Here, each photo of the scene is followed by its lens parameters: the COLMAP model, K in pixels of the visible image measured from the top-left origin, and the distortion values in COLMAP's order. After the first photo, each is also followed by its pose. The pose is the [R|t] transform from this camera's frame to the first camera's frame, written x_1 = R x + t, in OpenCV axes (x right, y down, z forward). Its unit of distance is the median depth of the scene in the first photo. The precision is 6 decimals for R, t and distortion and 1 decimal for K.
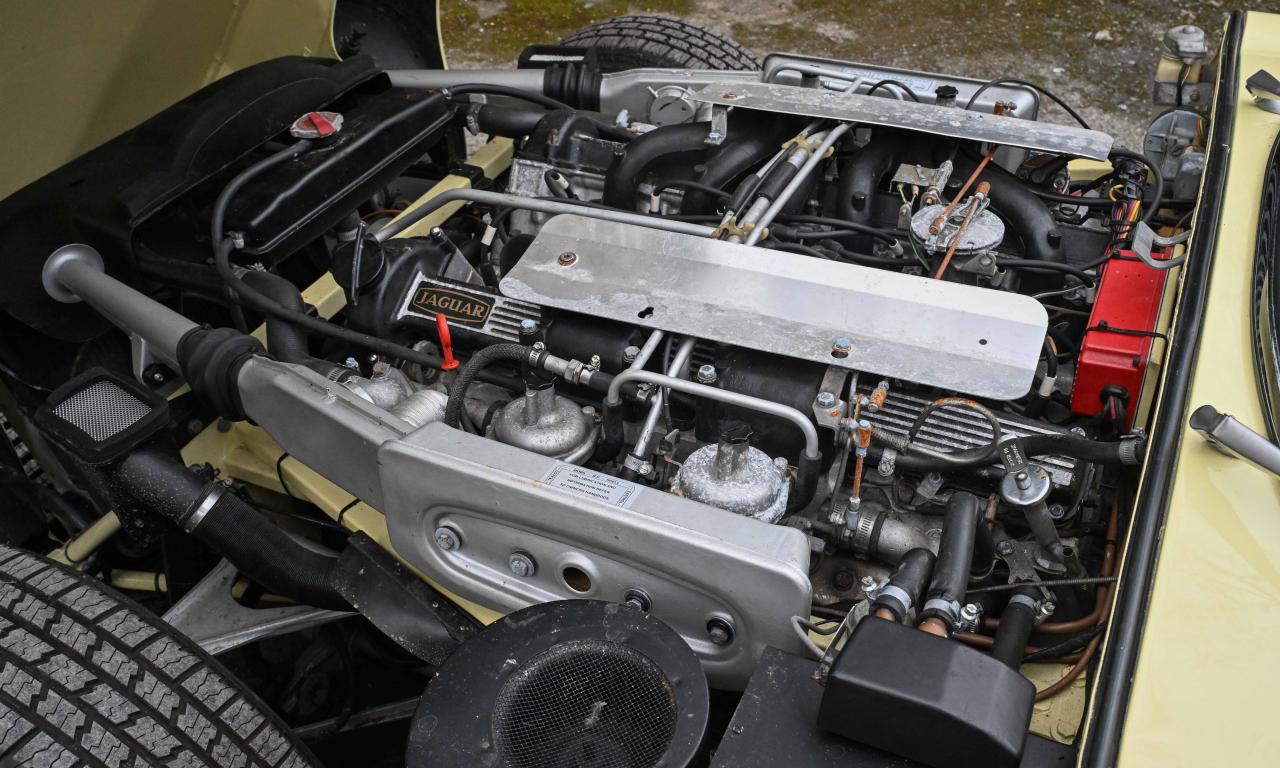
lens RADIAL K [[1102.6, 0, 641.7], [0, 1102.6, 414.9], [0, 0, 1]] dist [0.008048, -0.000827]
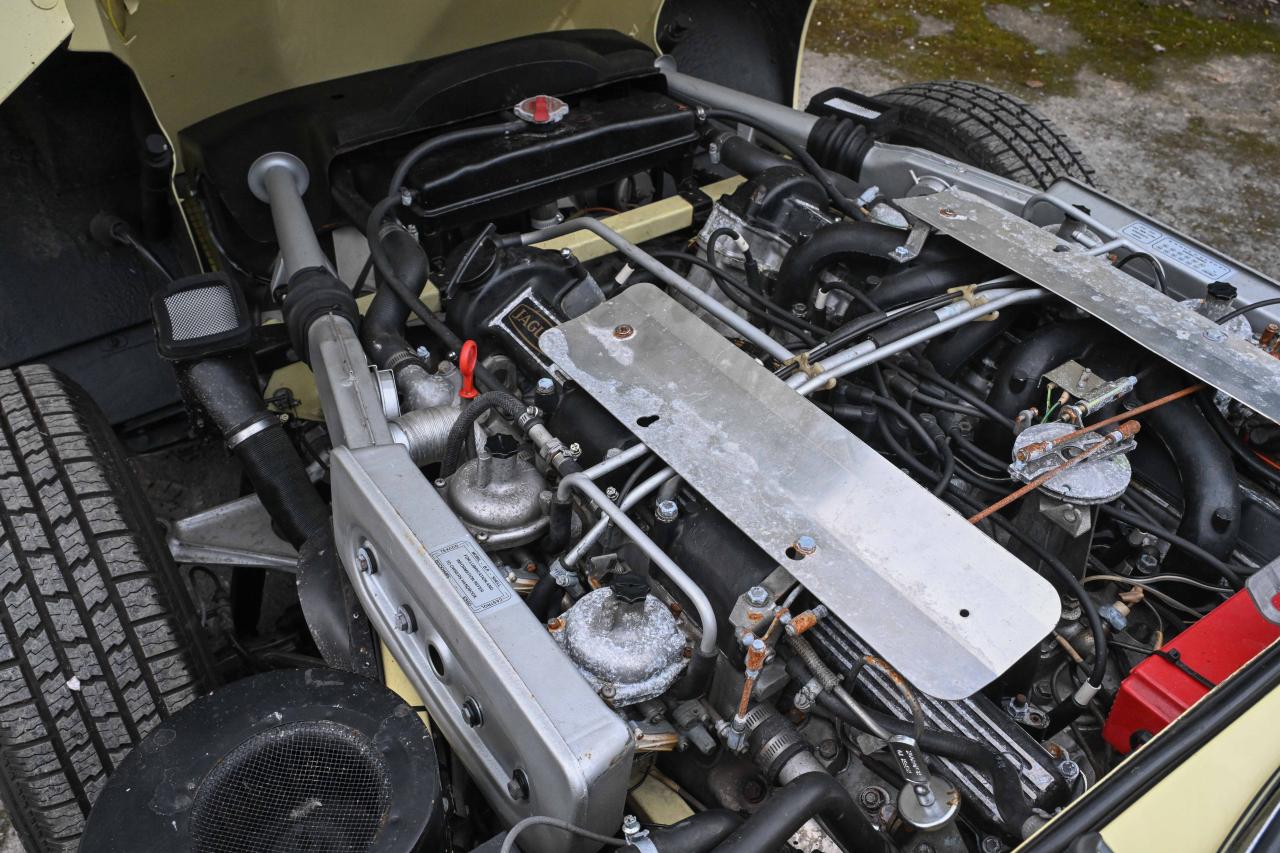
lens RADIAL K [[1120.7, 0, 640.0], [0, 1120.7, 426.5], [0, 0, 1]] dist [0.026175, -0.005375]
pose [[0.868929, 0.373803, -0.324397, 0.246188], [-0.367171, 0.926358, 0.083940, -0.134516], [0.331884, 0.046171, 0.942189, 0.111859]]
